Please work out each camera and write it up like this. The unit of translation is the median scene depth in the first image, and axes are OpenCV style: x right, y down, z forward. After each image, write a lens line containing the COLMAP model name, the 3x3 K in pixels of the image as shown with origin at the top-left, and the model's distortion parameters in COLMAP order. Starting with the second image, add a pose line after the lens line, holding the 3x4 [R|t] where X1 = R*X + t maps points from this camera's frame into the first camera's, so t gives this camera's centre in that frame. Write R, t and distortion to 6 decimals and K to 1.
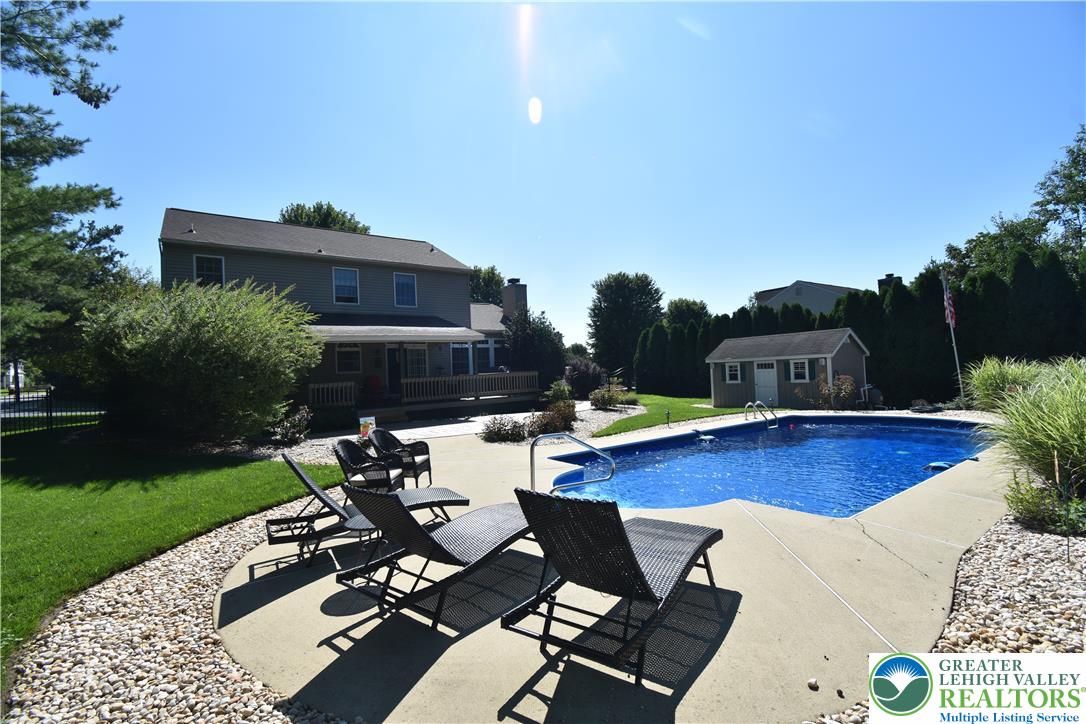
lens RADIAL K [[482.9, 0, 548.7], [0, 482.9, 365.5], [0, 0, 1]] dist [0.001826, -0.011163]
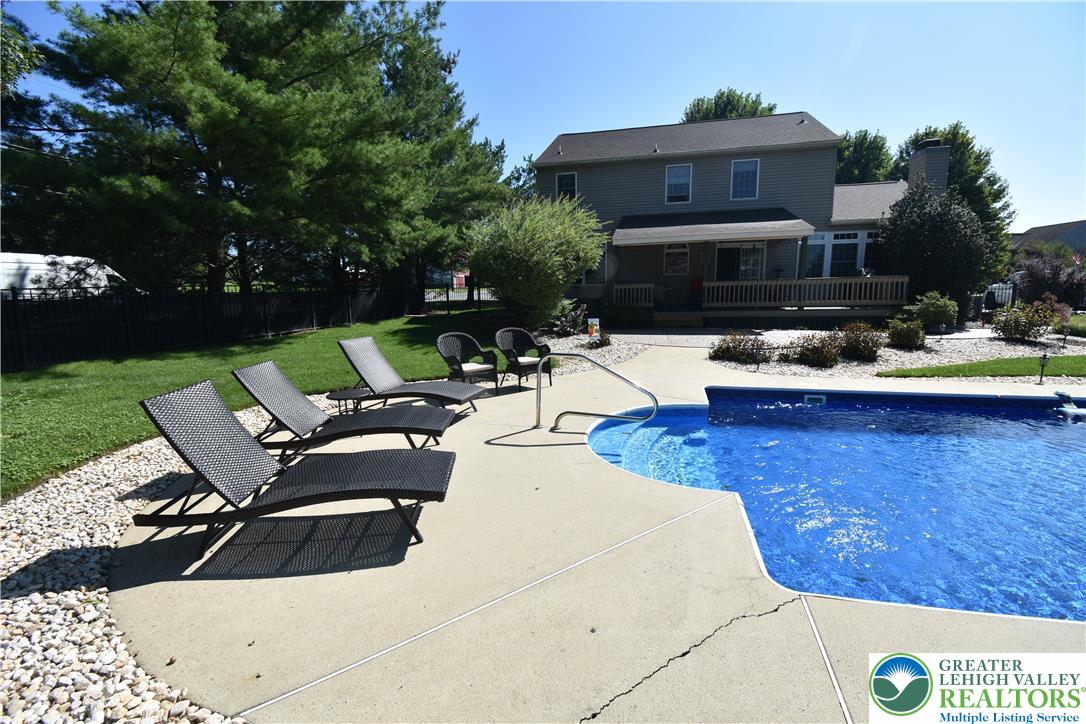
lens RADIAL K [[482.9, 0, 538.7], [0, 482.9, 363.4], [0, 0, 1]] dist [0.001826, -0.011163]
pose [[0.634959, 0.155159, -0.756805, 0.190738], [0.000465, 0.979547, 0.201215, -0.005365], [0.772546, -0.128115, 0.621900, 0.120794]]
